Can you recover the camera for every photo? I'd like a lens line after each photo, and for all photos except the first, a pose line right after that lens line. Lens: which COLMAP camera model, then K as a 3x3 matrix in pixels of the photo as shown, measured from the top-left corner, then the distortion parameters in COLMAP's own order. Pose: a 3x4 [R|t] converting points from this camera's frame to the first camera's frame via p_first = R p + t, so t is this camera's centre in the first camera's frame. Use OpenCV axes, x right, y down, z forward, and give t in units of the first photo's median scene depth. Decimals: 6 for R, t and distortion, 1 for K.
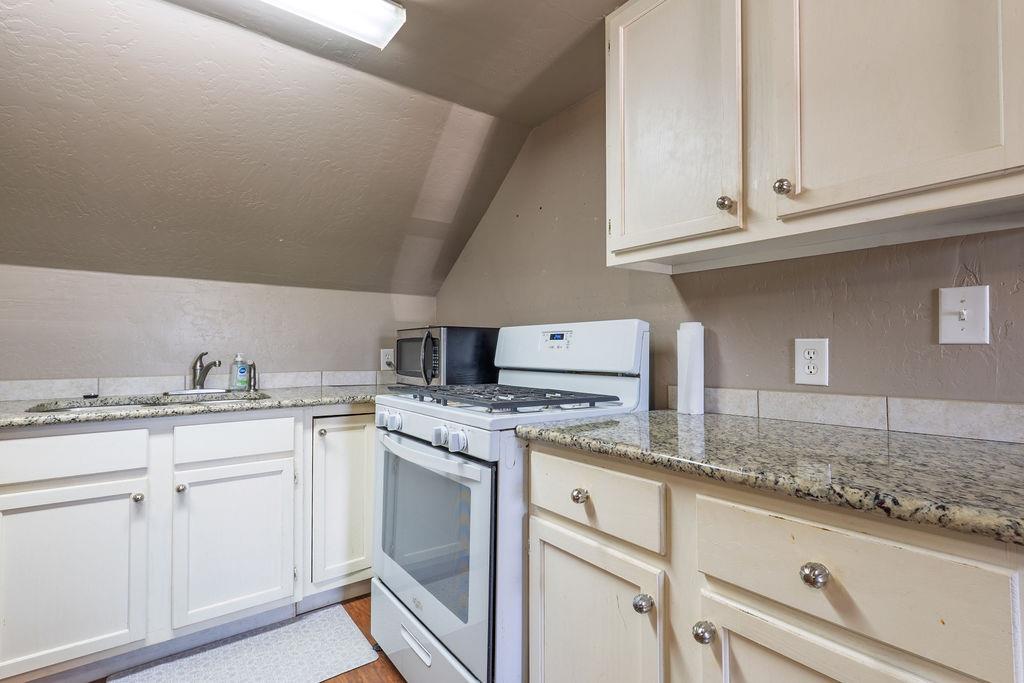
lens RADIAL K [[471.8, 0, 516.3], [0, 471.8, 337.9], [0, 0, 1]] dist [-0.004380, -0.000484]
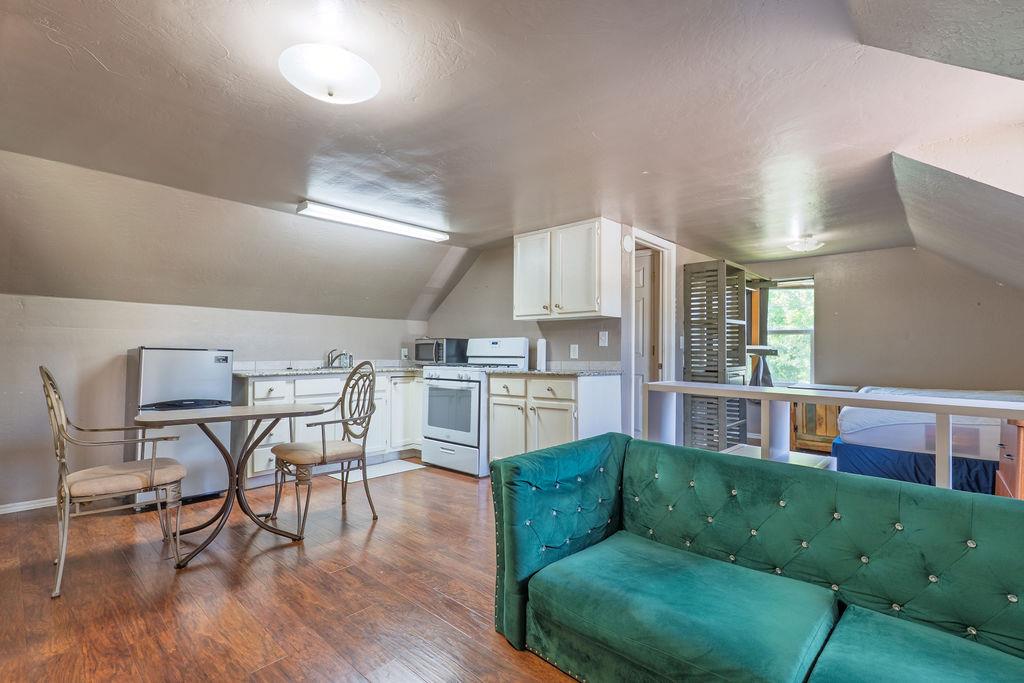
lens RADIAL K [[471.8, 0, 516.3], [0, 471.8, 337.9], [0, 0, 1]] dist [-0.004380, -0.000484]
pose [[0.984274, 0.007169, 0.176501, -0.299589], [-0.005961, 0.999955, -0.007374, -0.016157], [-0.176546, 0.006206, 0.984273, -1.836528]]
